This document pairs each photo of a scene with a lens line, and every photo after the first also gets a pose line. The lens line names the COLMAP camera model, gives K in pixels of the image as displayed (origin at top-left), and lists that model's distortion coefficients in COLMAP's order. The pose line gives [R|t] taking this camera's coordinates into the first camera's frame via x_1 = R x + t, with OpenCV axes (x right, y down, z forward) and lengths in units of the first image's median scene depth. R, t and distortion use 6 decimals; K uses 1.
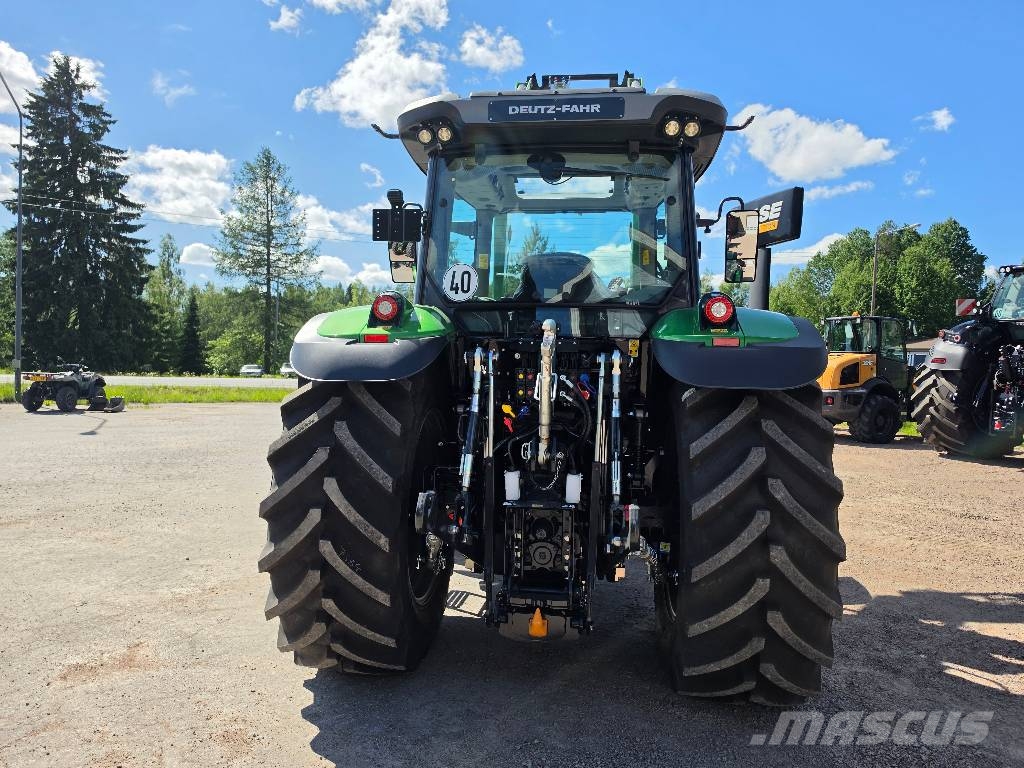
lens RADIAL K [[724.4, 0, 516.3], [0, 724.4, 383.0], [0, 0, 1]] dist [0.028546, -0.034353]
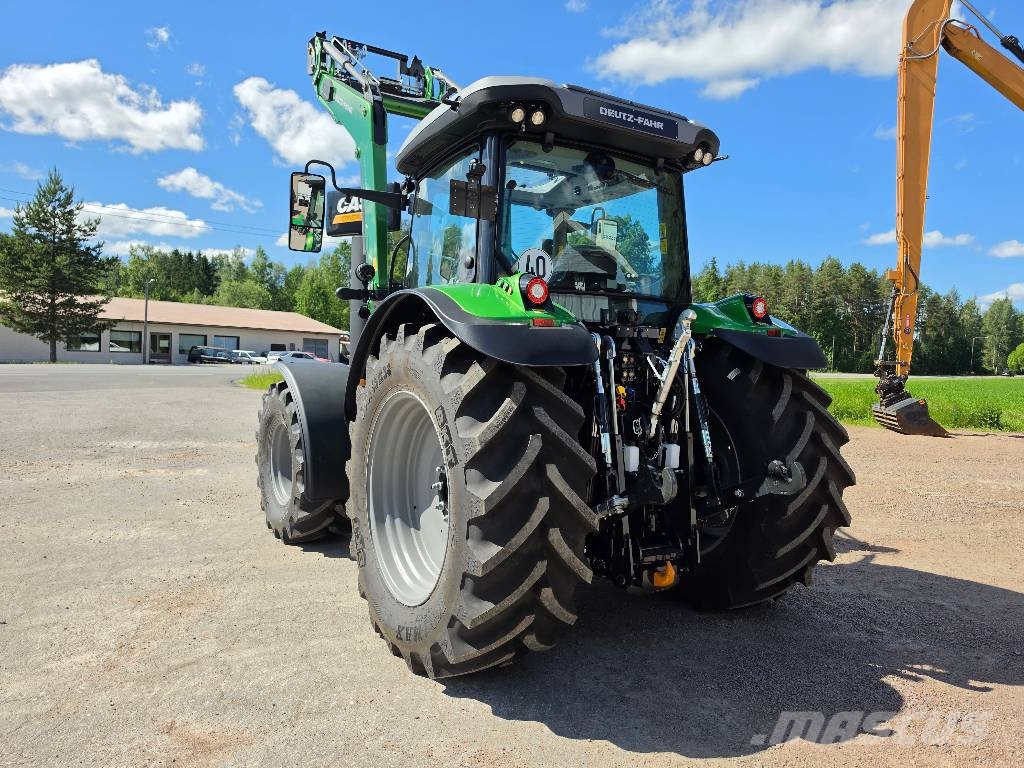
lens RADIAL K [[720.8, 0, 520.4], [0, 720.8, 381.9], [0, 0, 1]] dist [0.069851, -0.069939]
pose [[0.774192, -0.019790, 0.632641, -0.730340], [0.003074, 0.999617, 0.027507, -0.005600], [-0.632943, -0.019351, 0.773956, 0.223649]]
